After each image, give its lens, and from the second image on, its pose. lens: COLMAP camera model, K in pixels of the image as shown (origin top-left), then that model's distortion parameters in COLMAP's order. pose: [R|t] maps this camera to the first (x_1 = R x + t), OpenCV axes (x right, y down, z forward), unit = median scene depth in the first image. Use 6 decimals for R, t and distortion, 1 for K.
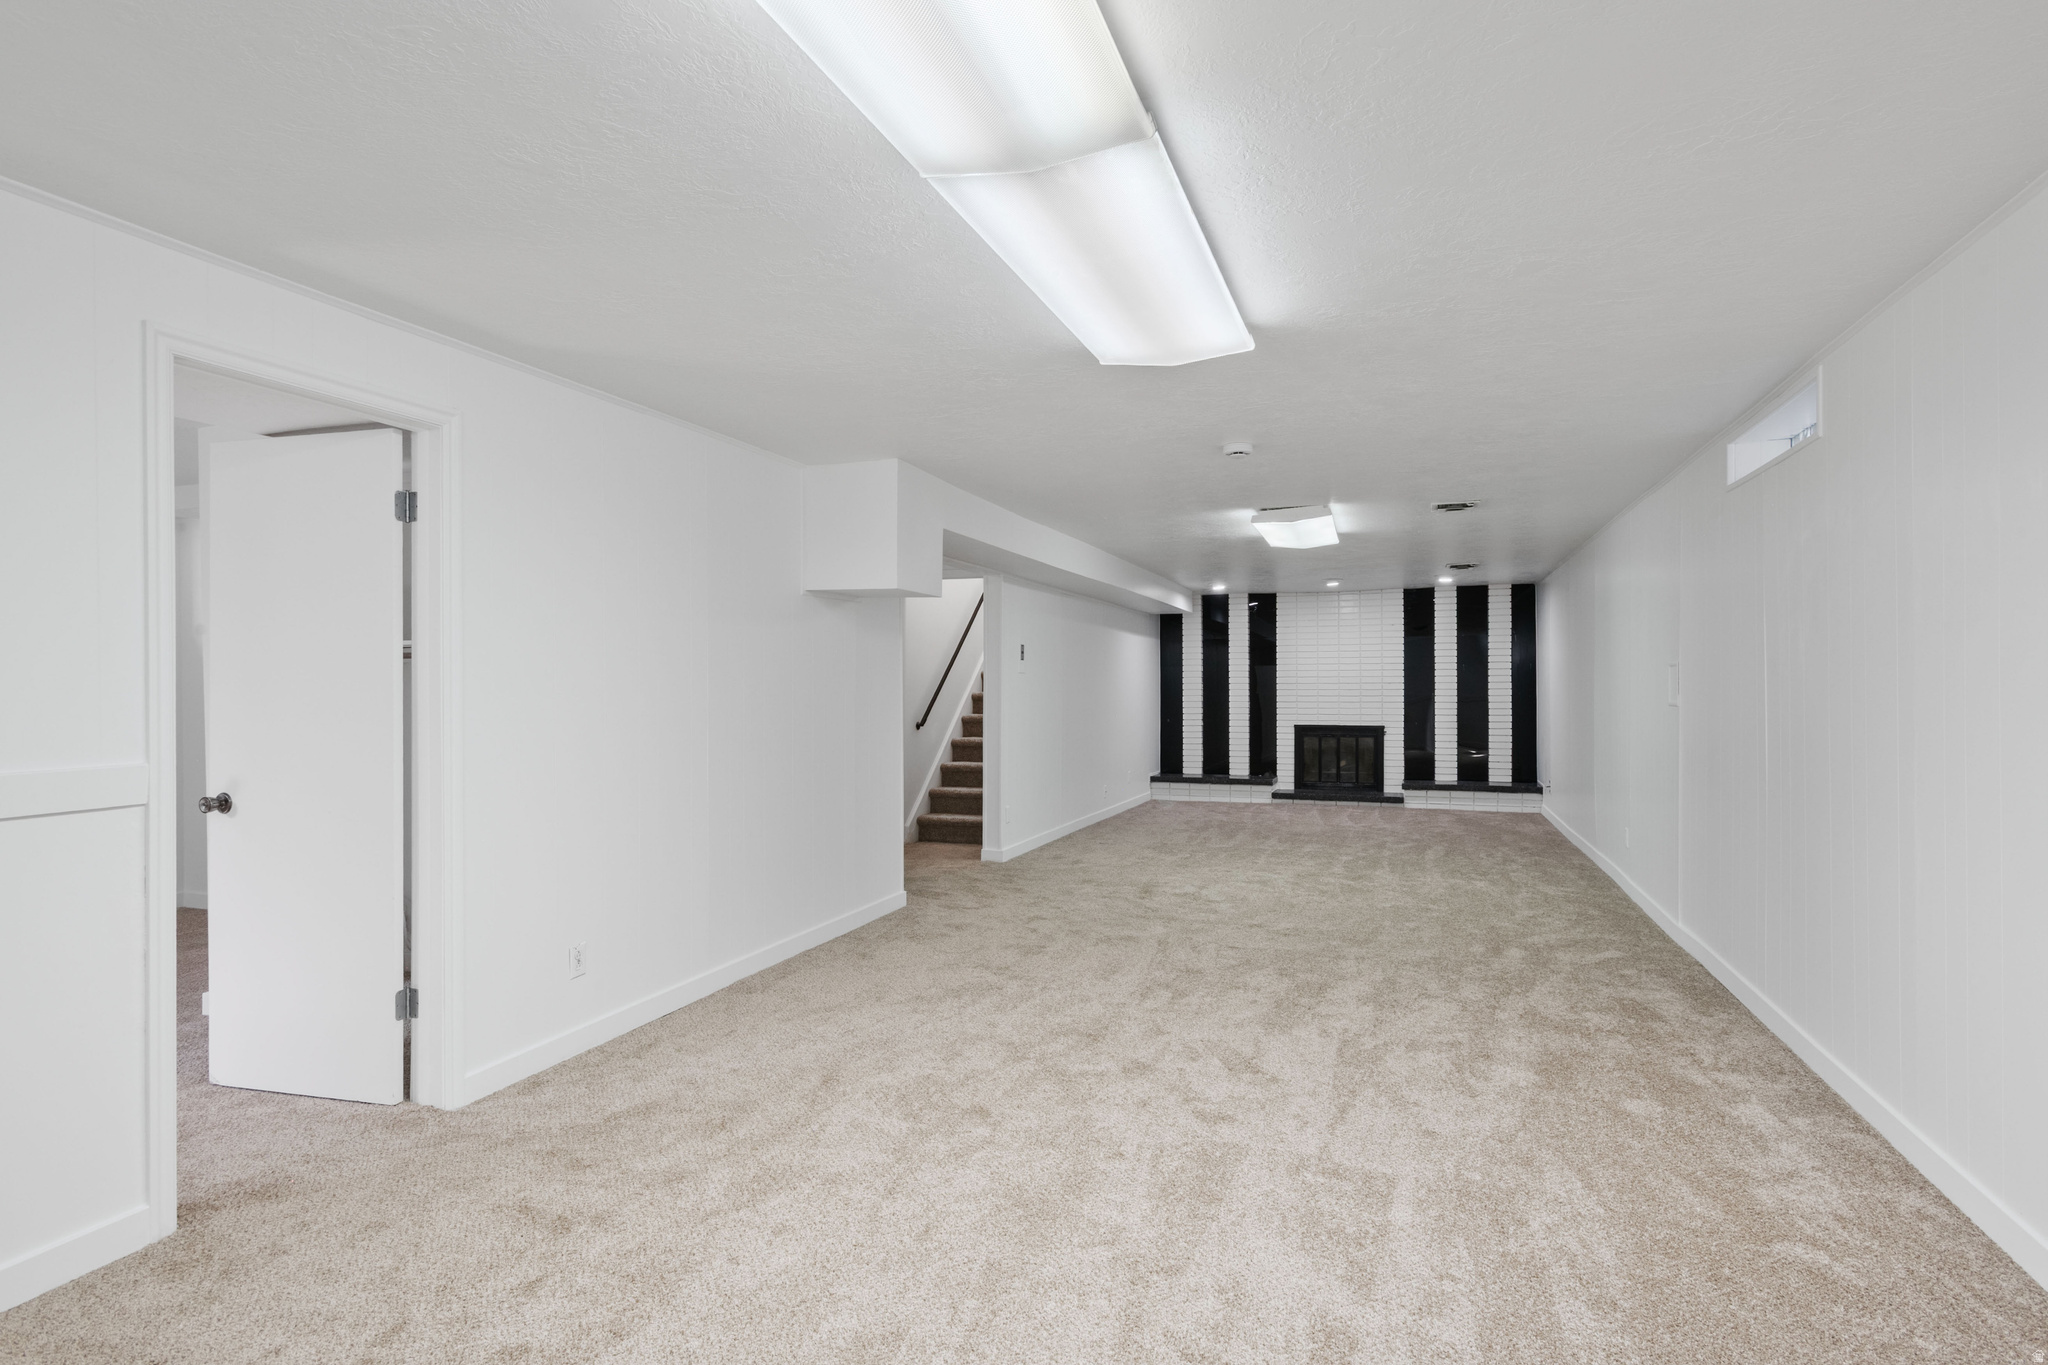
lens RADIAL K [[1106.1, 0, 1026.9], [0, 1106.1, 689.3], [0, 0, 1]] dist [0.001186, 0.000159]
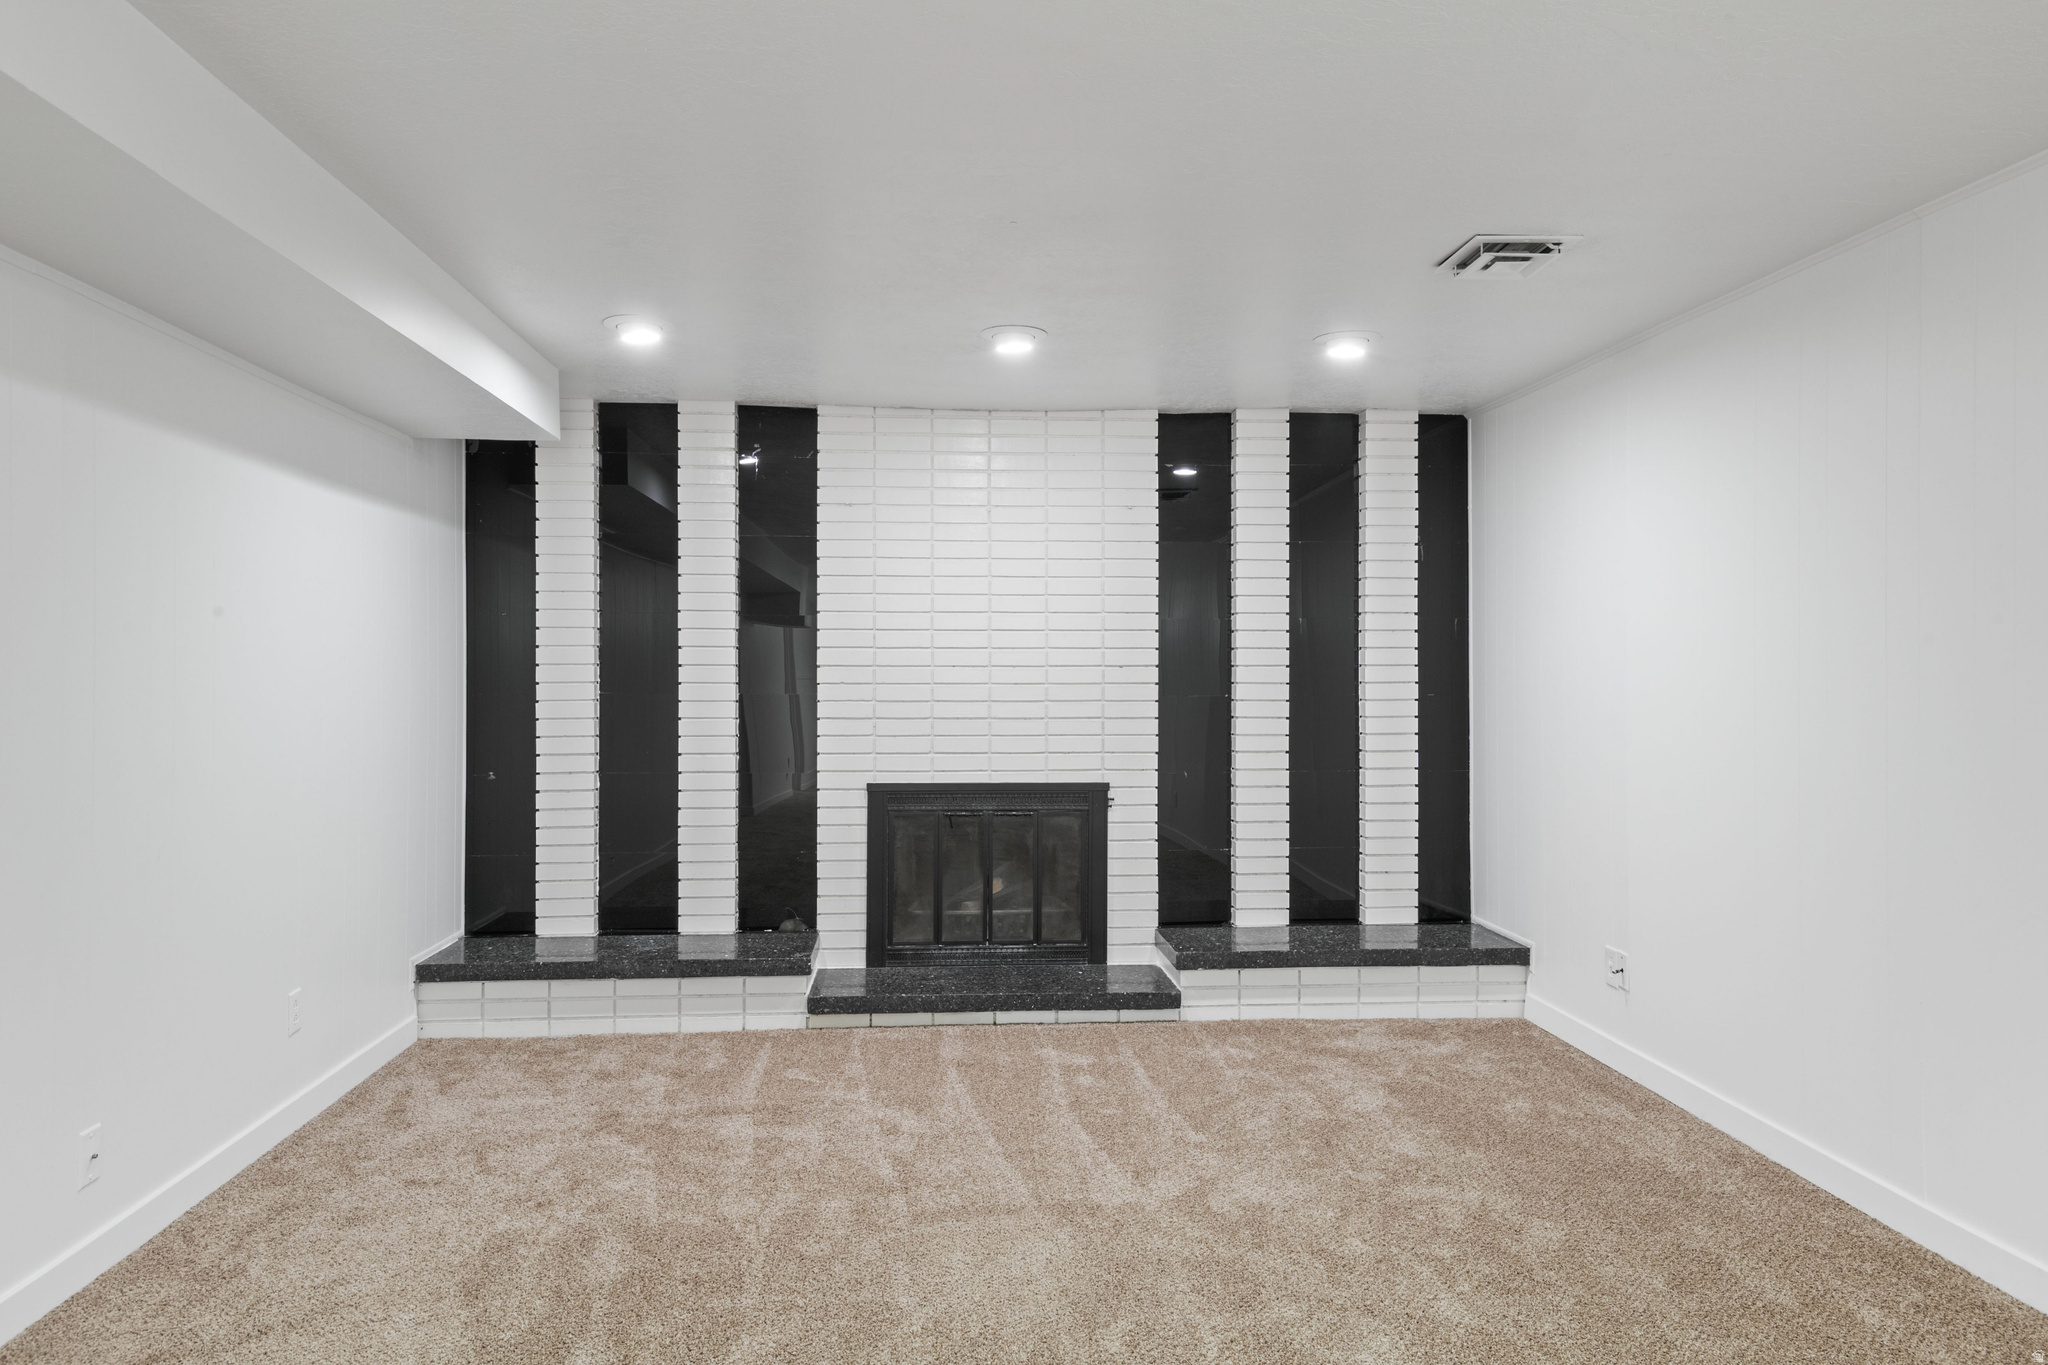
lens RADIAL K [[1415.9, 0, 1025.5], [0, 1415.9, 680.2], [0, 0, 1]] dist [0.001169, -0.000753]
pose [[0.912713, 0.000374, 0.408602, 0.106125], [-0.004930, 0.999937, 0.010095, -0.005316], [-0.408572, -0.011228, 0.912657, 0.579915]]
